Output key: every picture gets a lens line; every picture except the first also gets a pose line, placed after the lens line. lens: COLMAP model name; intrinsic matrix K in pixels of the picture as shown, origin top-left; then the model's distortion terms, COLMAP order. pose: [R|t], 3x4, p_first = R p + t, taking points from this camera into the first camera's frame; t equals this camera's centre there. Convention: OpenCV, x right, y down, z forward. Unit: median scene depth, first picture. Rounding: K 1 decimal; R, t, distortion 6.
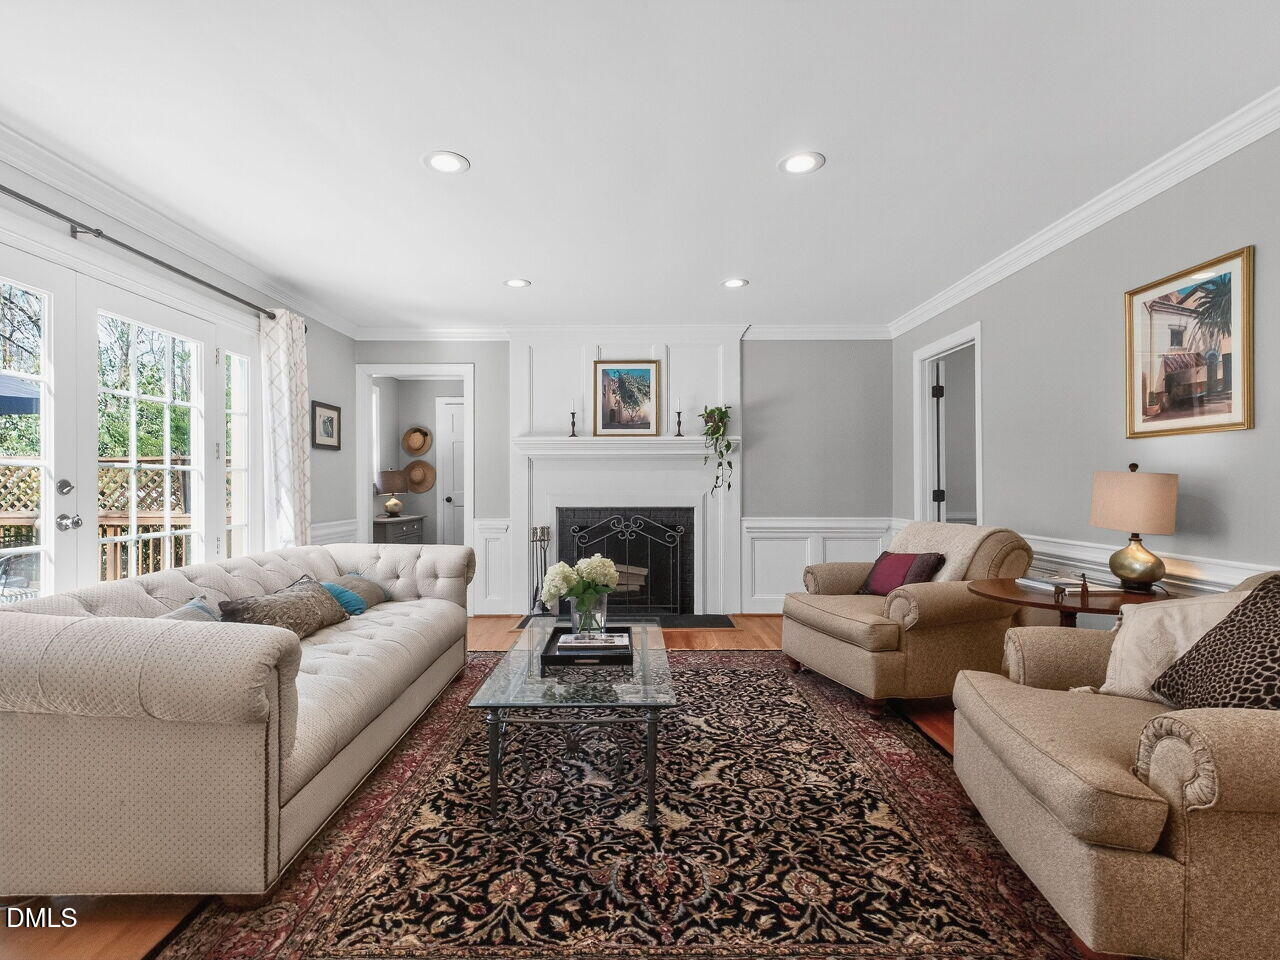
lens RADIAL K [[661.1, 0, 635.5], [0, 661.1, 484.3], [0, 0, 1]] dist [0.014202, 0.003319]
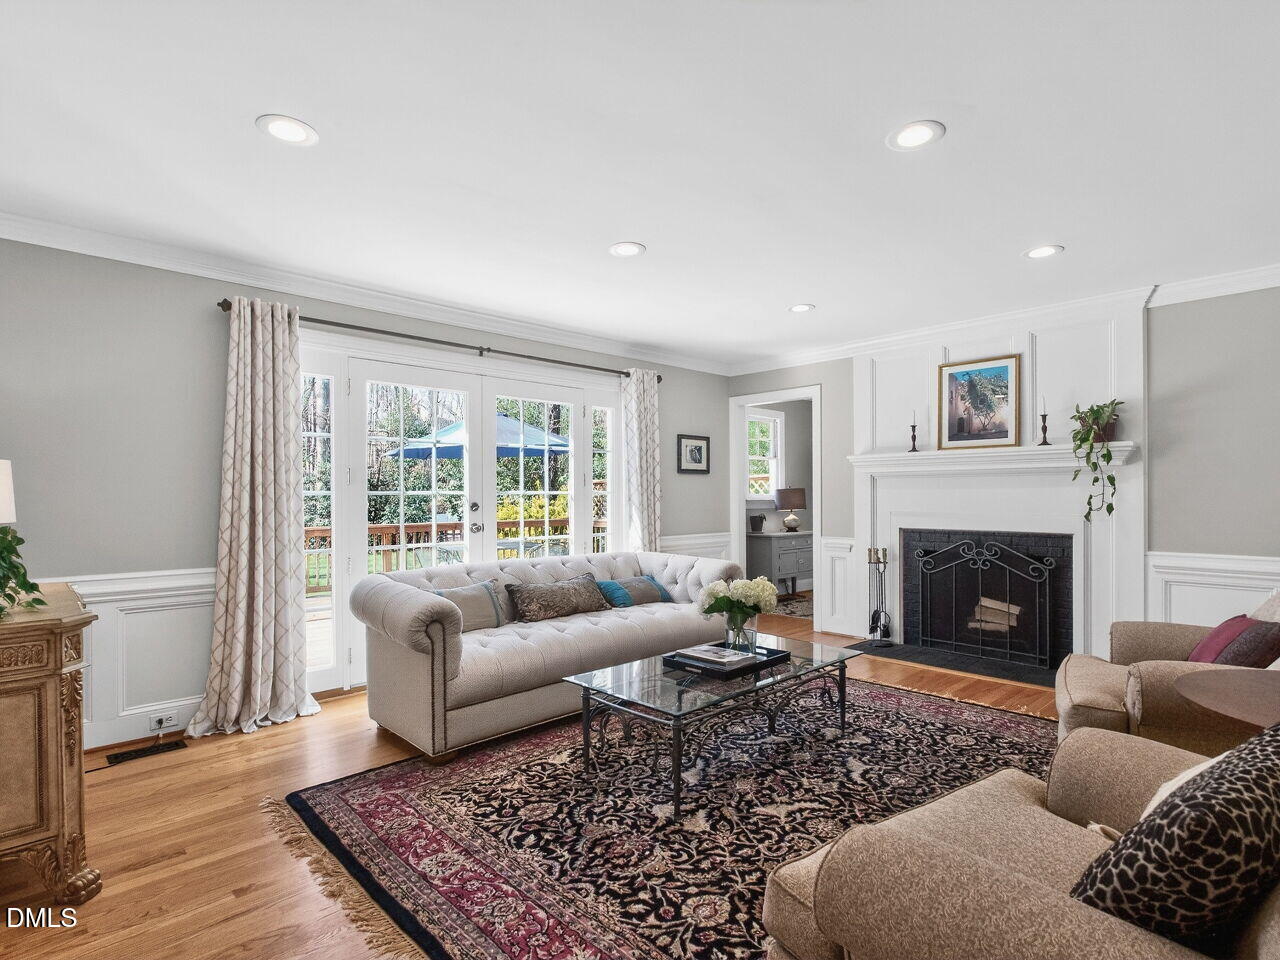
lens RADIAL K [[661.1, 0, 595.0], [0, 661.1, 499.0], [0, 0, 1]] dist [0.014202, 0.003319]
pose [[0.674765, 0.003270, -0.738026, 0.307775], [0.001318, 0.999983, 0.005636, -0.013406], [0.738032, -0.004775, 0.674749, 0.060335]]
